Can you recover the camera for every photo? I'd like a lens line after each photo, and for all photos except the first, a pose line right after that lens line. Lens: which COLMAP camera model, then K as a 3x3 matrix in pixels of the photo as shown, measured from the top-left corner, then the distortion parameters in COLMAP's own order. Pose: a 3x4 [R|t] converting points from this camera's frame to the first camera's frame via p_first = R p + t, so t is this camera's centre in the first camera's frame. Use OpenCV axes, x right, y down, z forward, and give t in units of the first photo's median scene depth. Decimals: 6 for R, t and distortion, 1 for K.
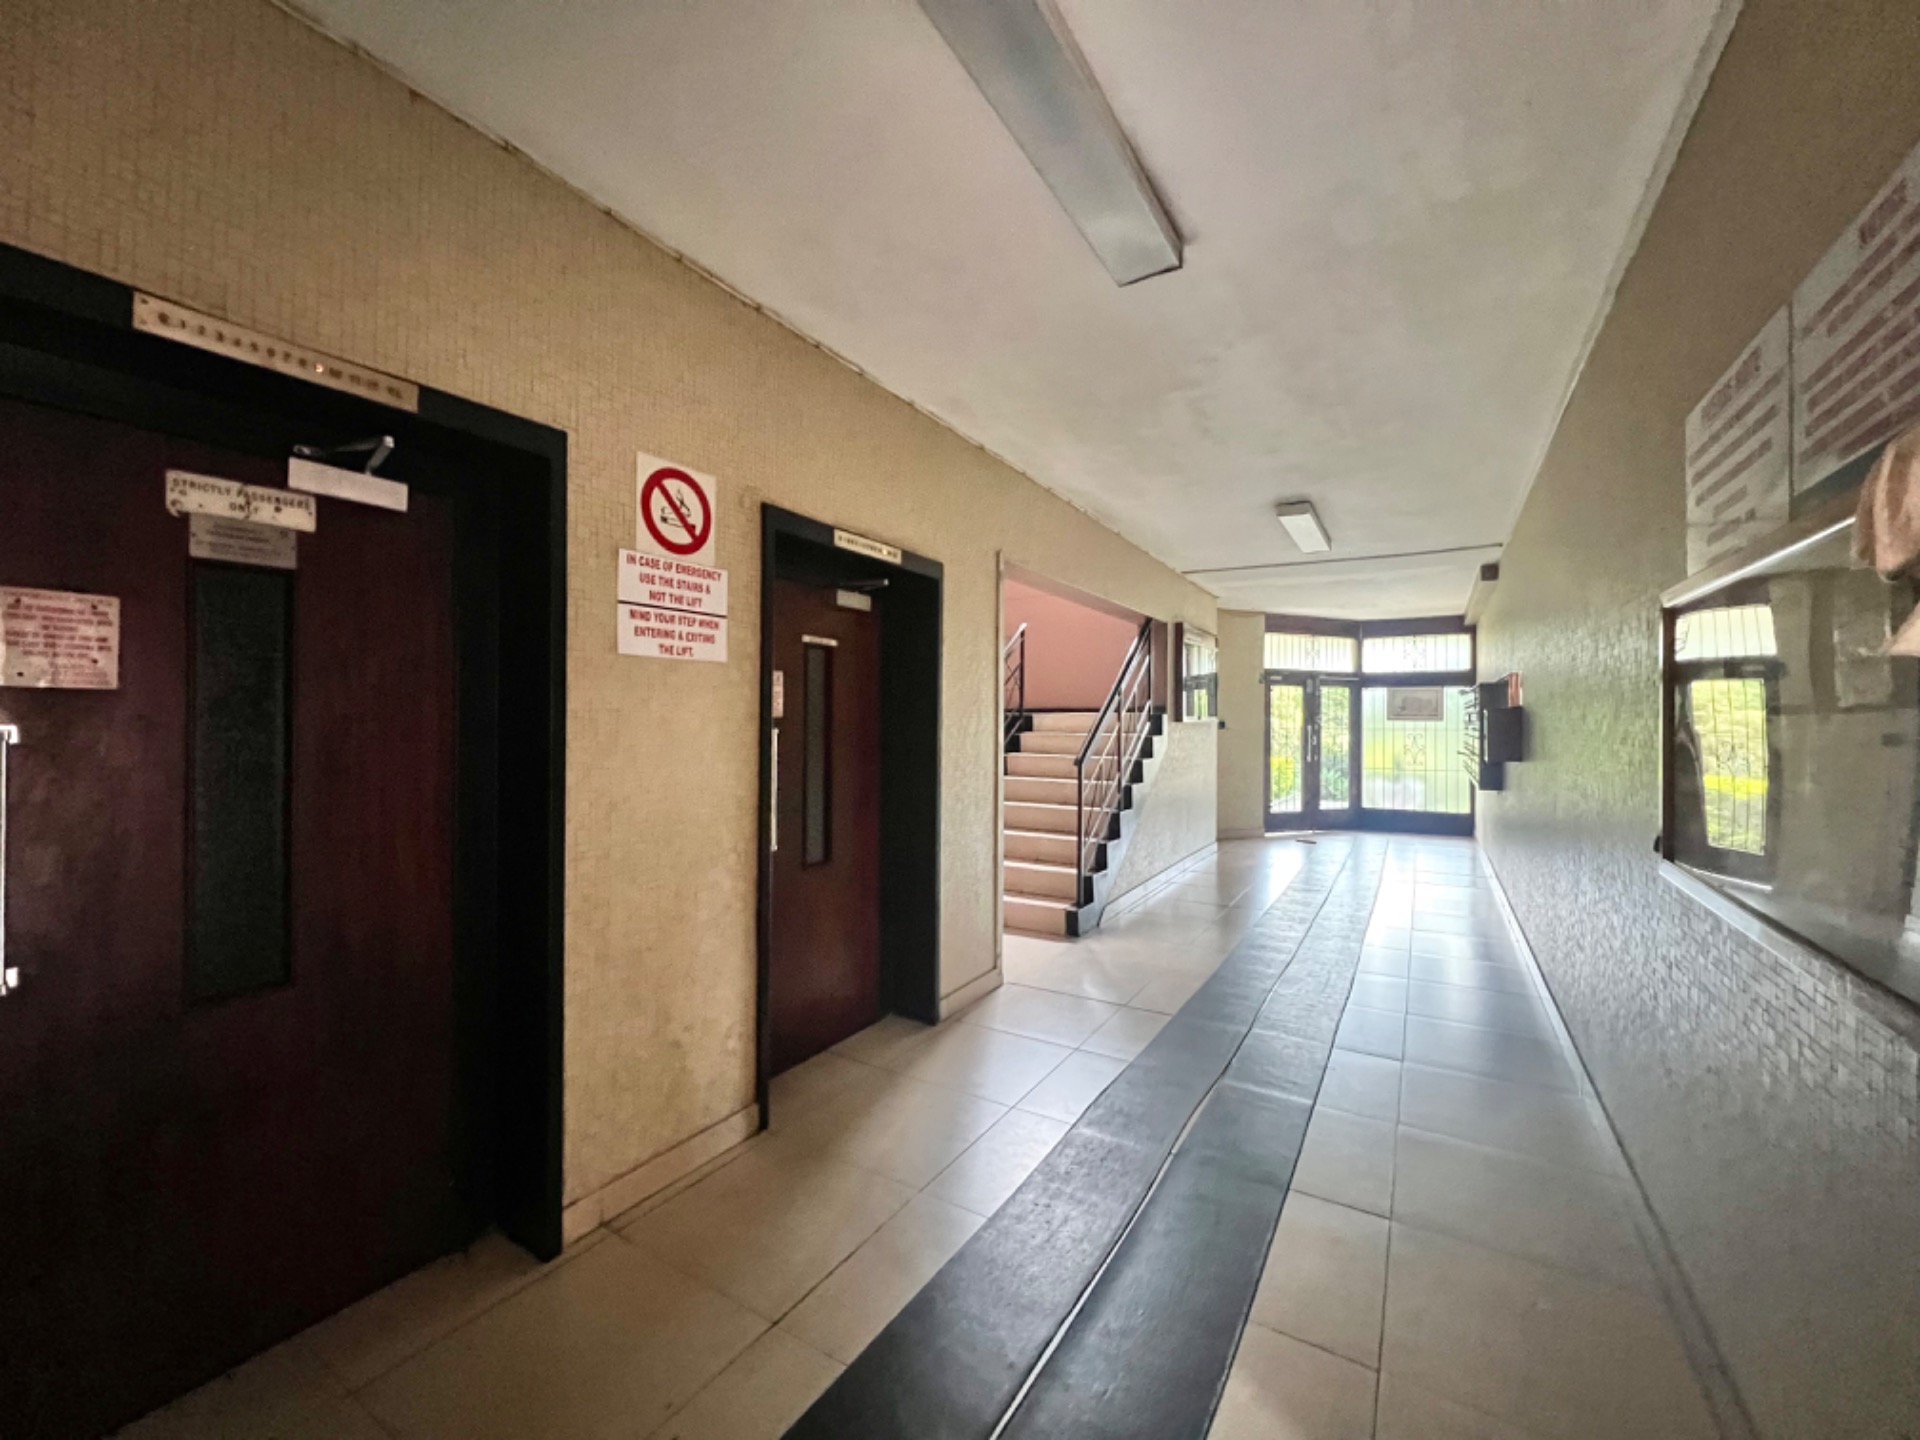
lens RADIAL K [[770.9, 0, 957.9], [0, 770.9, 717.7], [0, 0, 1]] dist [-0.004207, 0.001571]
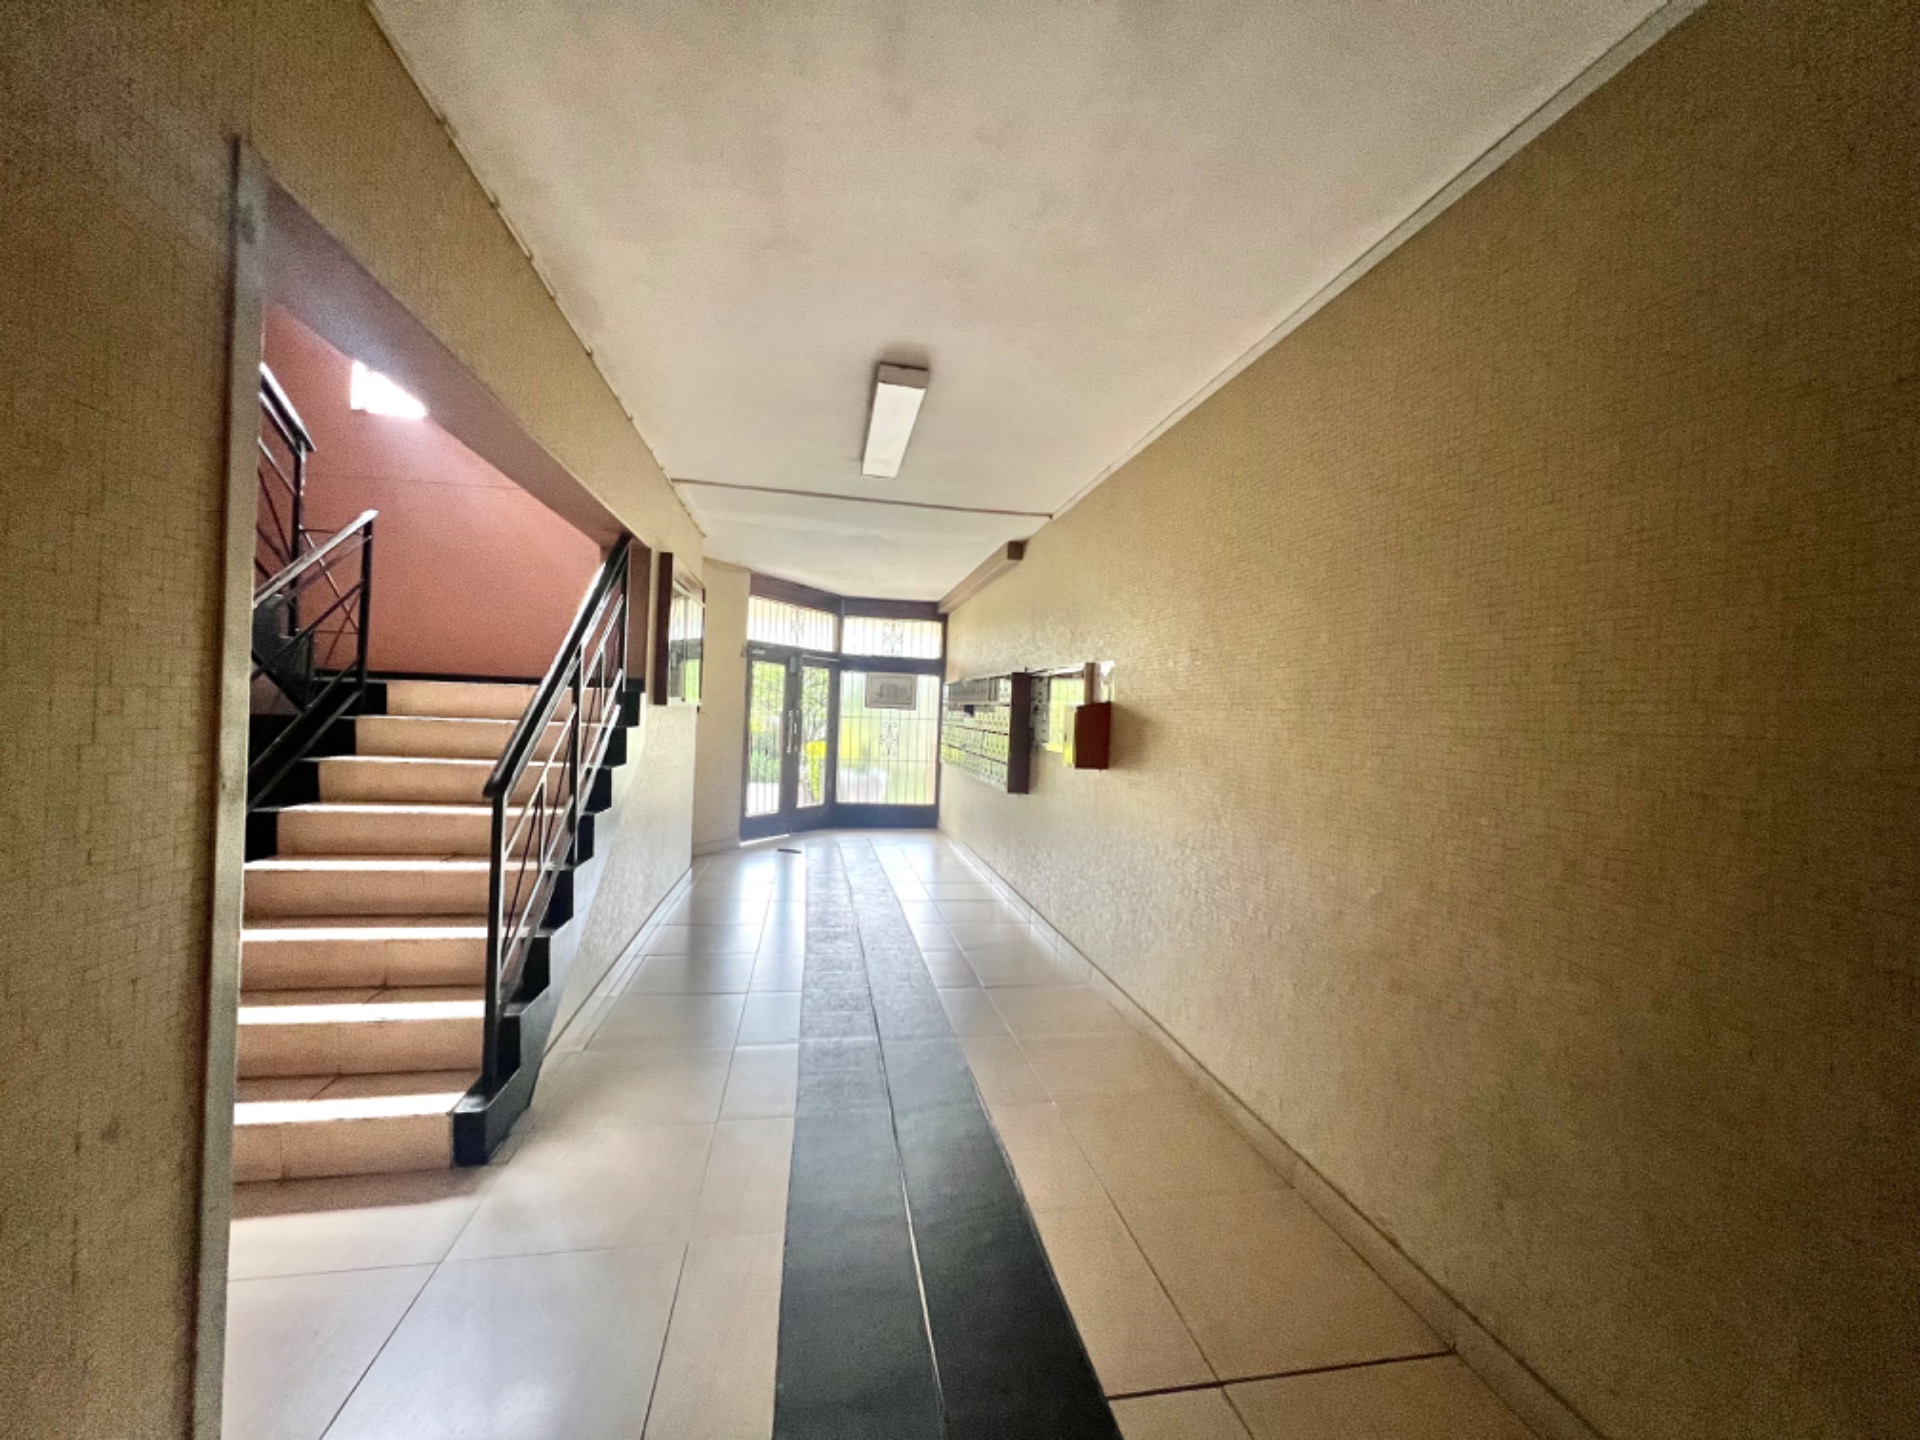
lens RADIAL K [[770.9, 0, 955.4], [0, 770.9, 720.7], [0, 0, 1]] dist [-0.004207, 0.001571]
pose [[0.748245, 0.016903, 0.663207, 0.028057], [-0.039085, 0.999062, 0.018634, -0.002332], [-0.662270, -0.039864, 0.748204, 0.247969]]
